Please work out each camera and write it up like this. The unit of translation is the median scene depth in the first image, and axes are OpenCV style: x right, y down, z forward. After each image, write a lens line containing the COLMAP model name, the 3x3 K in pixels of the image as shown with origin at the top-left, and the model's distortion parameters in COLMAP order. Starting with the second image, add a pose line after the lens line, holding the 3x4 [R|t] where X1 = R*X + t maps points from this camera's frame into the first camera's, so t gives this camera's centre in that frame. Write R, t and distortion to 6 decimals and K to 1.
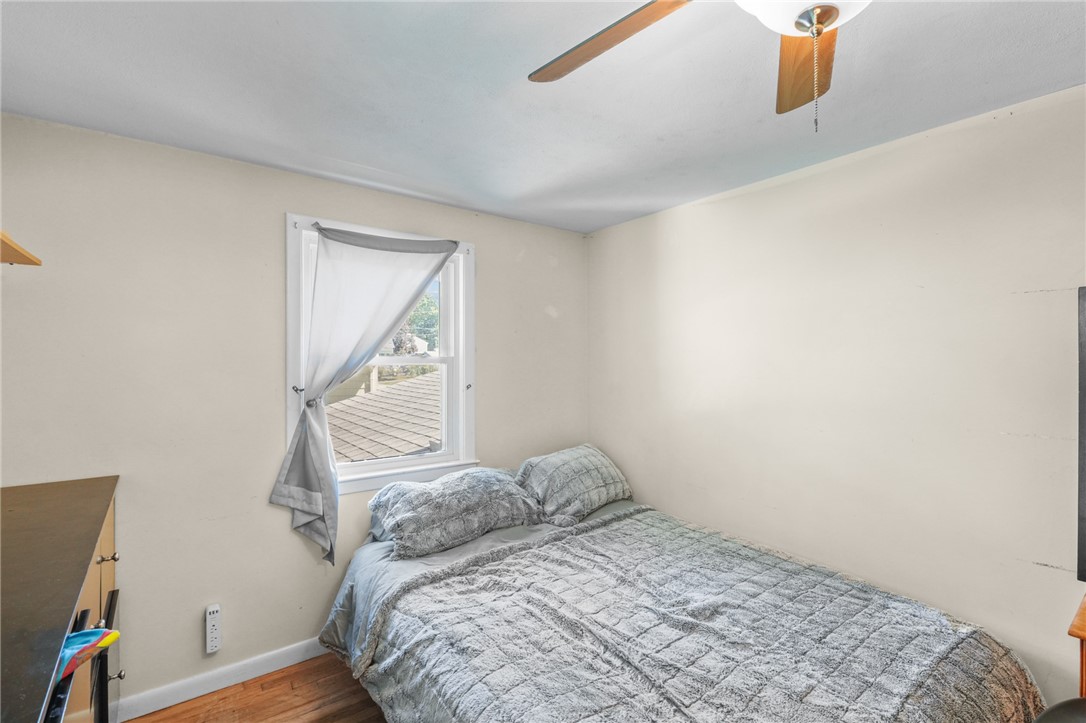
lens RADIAL K [[495.6, 0, 540.8], [0, 495.6, 359.5], [0, 0, 1]] dist [0.002503, 0.000128]
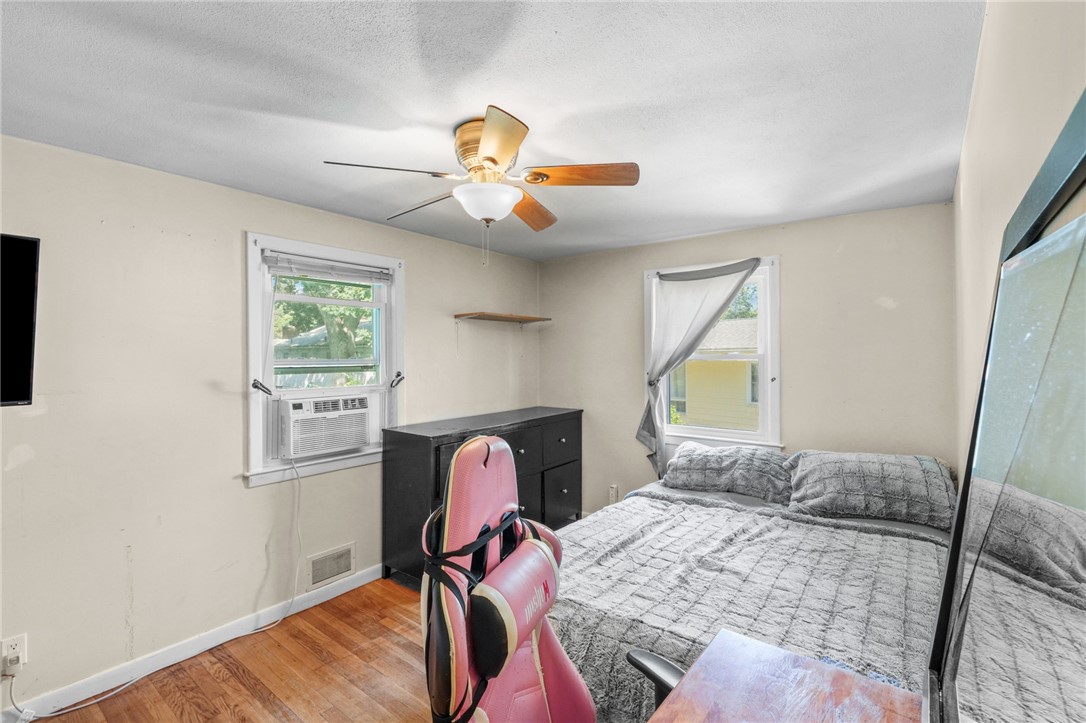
lens RADIAL K [[495.6, 0, 539.7], [0, 495.6, 359.4], [0, 0, 1]] dist [0.002503, 0.000128]
pose [[0.240775, -0.004577, -0.970570, 1.022376], [-0.006383, 0.999960, -0.006300, 0.022171], [0.970560, 0.007712, 0.240736, 0.234441]]
